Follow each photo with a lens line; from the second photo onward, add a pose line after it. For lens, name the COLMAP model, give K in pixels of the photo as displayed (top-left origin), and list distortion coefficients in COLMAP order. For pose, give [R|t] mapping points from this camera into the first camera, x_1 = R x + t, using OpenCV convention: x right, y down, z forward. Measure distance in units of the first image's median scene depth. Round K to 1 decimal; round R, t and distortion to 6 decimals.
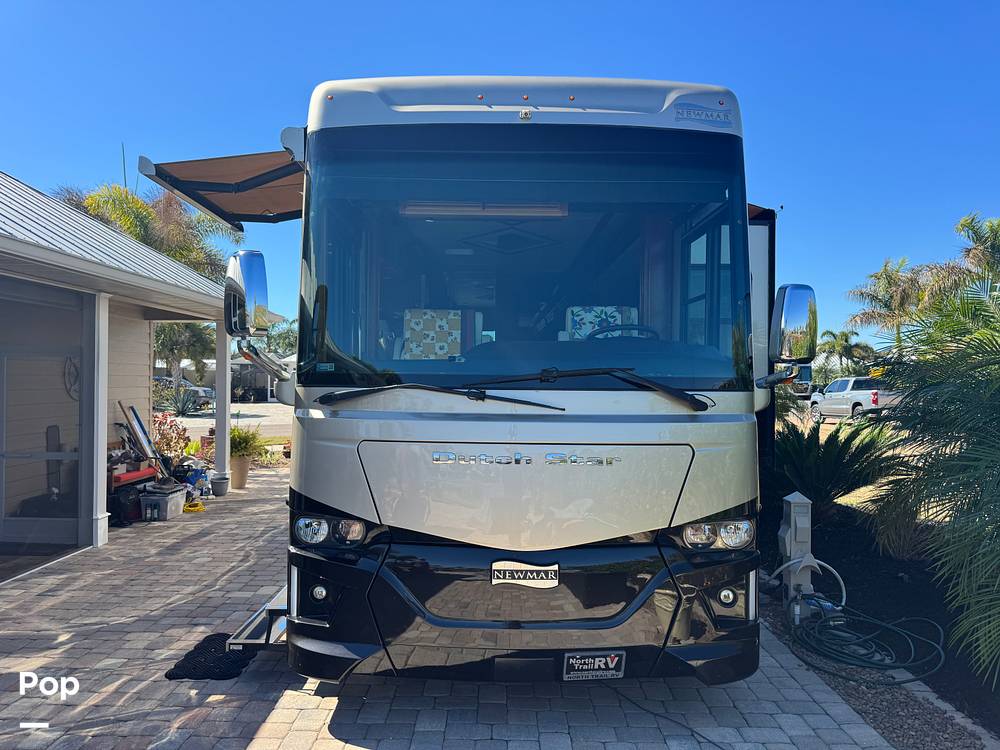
lens RADIAL K [[712.6, 0, 497.8], [0, 712.6, 374.7], [0, 0, 1]] dist [0.051029, -0.049281]
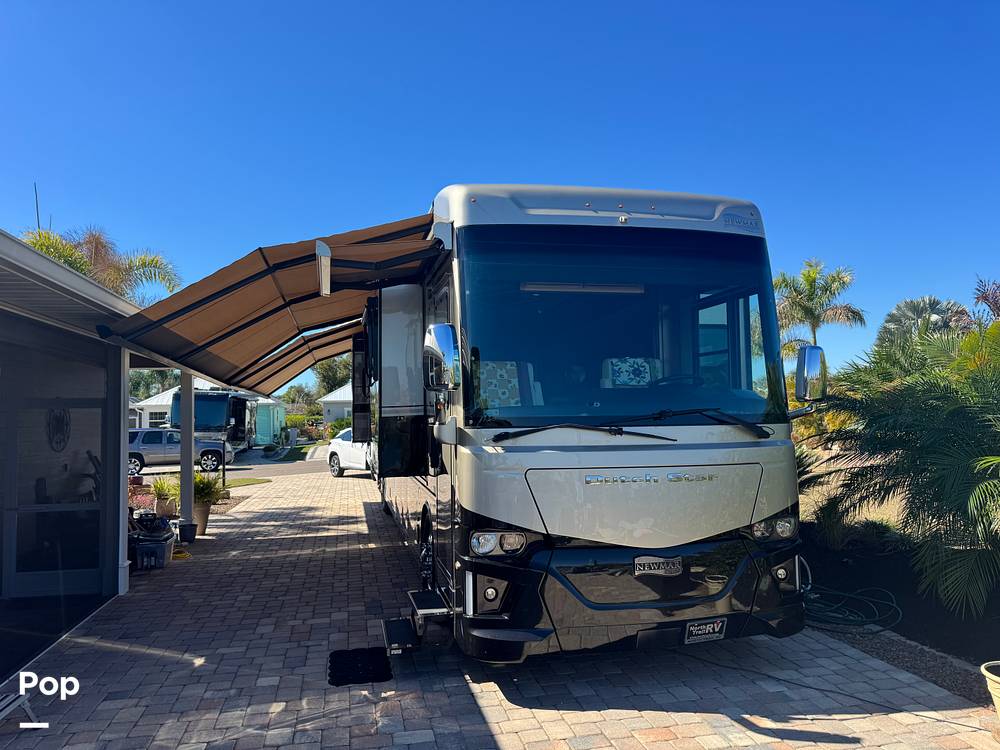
lens RADIAL K [[712.6, 0, 503.1], [0, 712.6, 373.3], [0, 0, 1]] dist [0.051029, -0.049281]
pose [[0.975678, -0.013495, 0.218791, -0.467602], [0.024871, 0.998473, -0.049325, -0.017328], [-0.217791, 0.053567, 0.974524, -0.227323]]
